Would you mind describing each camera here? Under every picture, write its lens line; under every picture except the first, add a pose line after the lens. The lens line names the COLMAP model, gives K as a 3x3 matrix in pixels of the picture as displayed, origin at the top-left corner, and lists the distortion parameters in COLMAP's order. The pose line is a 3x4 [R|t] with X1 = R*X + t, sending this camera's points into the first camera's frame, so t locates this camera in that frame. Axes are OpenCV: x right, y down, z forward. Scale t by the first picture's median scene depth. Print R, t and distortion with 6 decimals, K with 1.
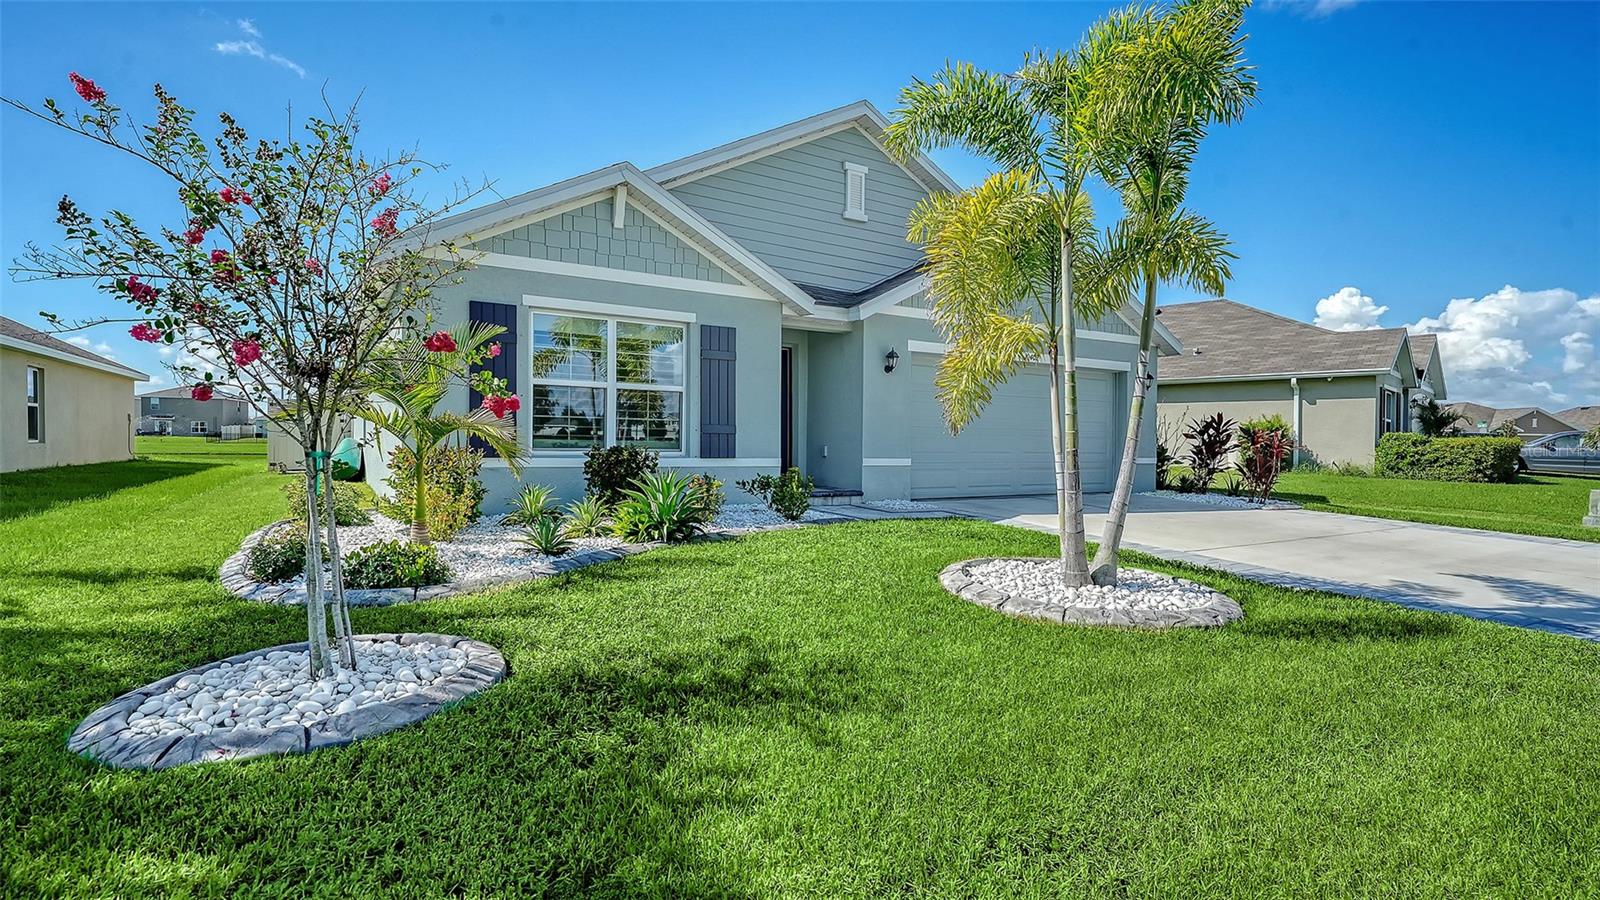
lens RADIAL K [[787.6, 0, 796.5], [0, 787.6, 456.4], [0, 0, 1]] dist [0.001447, 0.001070]
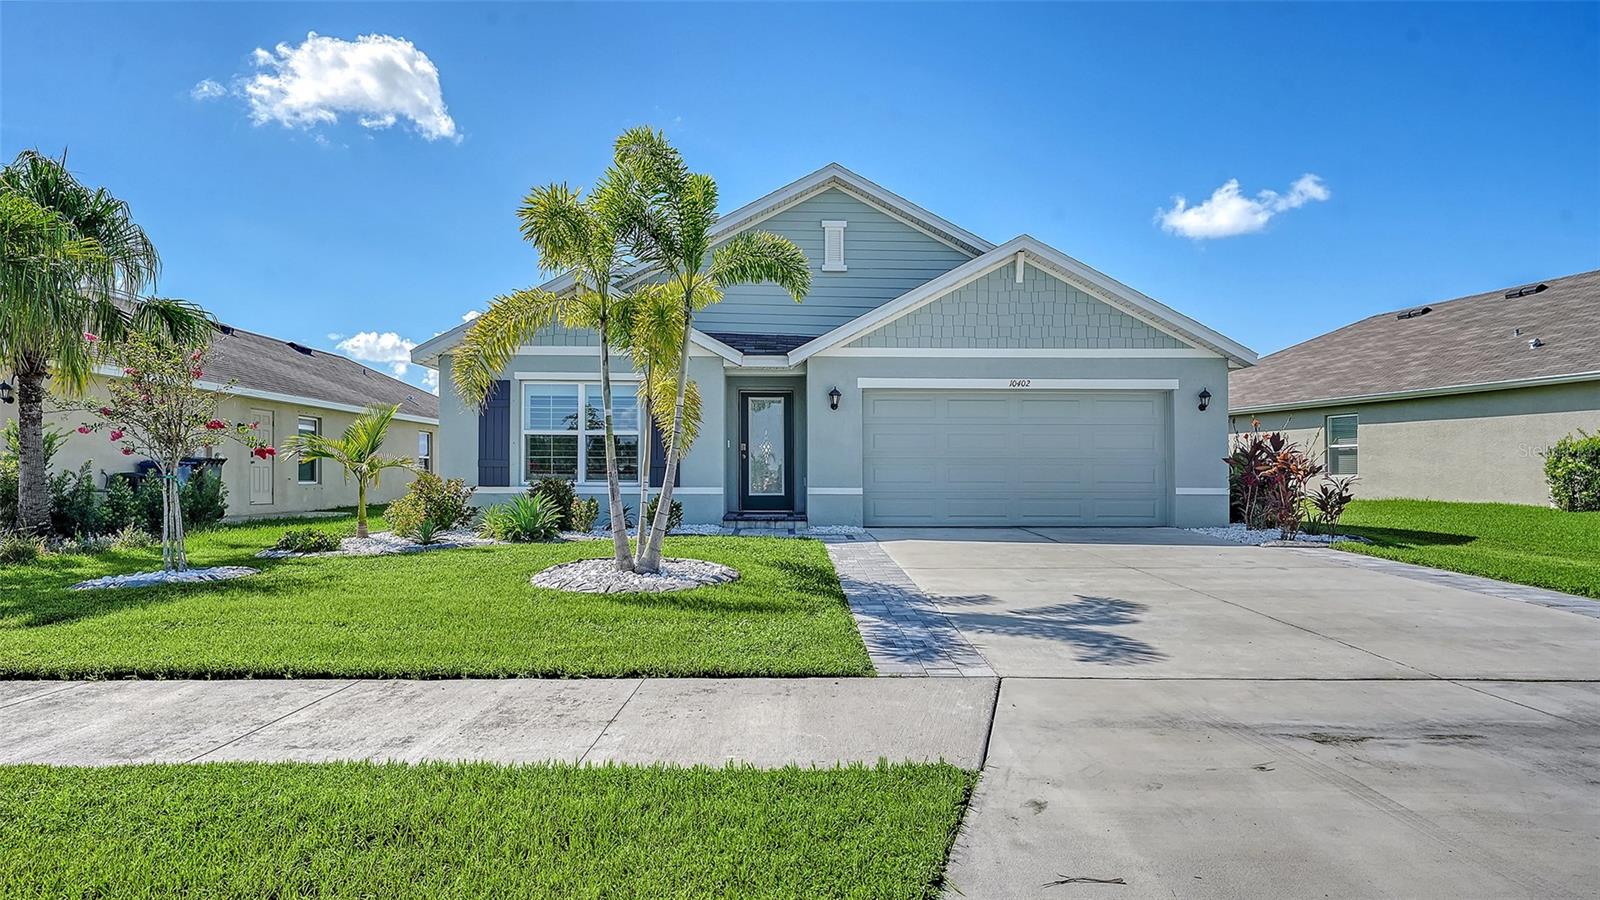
lens RADIAL K [[914.7, 0, 800.0], [0, 914.7, 450.0], [0, 0, 1]] dist [0.002858, 0.000508]
pose [[0.857181, -0.025795, -0.514368, 0.885270], [-0.000848, 0.998673, -0.051497, 0.019213], [0.515014, 0.044579, 0.856022, -0.136365]]
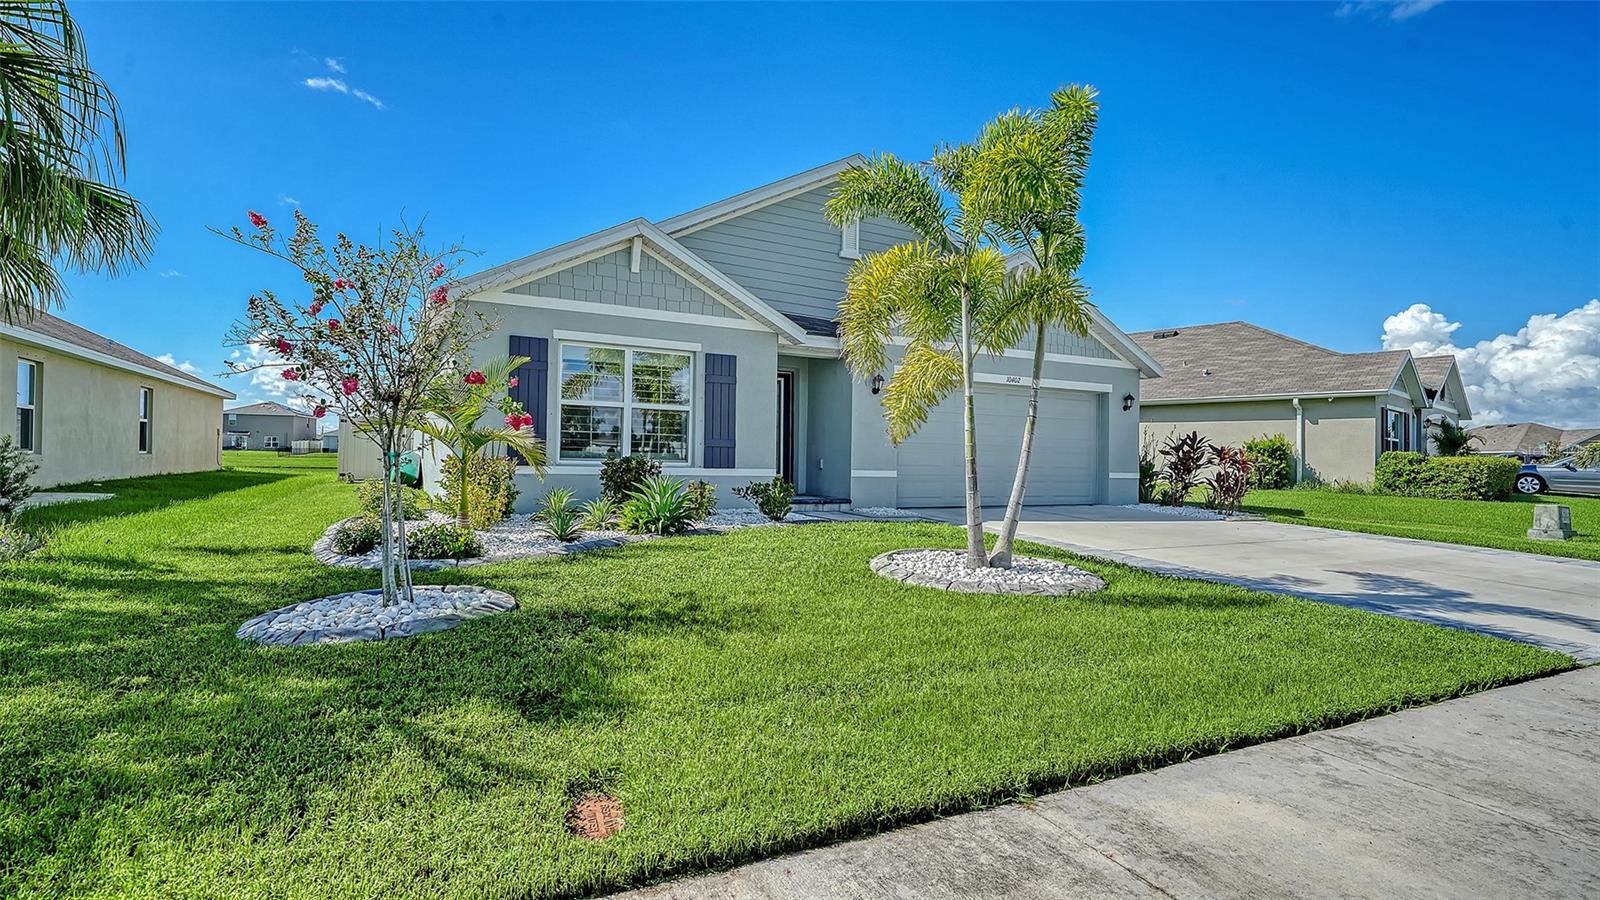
lens RADIAL K [[795.7, 0, 800.0], [0, 795.7, 450.0], [0, 0, 1]] dist [-0.001311, -0.000569]
pose [[0.998291, 0.005331, -0.058189, 0.091943], [-0.007156, 0.999487, -0.031212, 0.011705], [0.057992, 0.031575, 0.997818, -0.167558]]
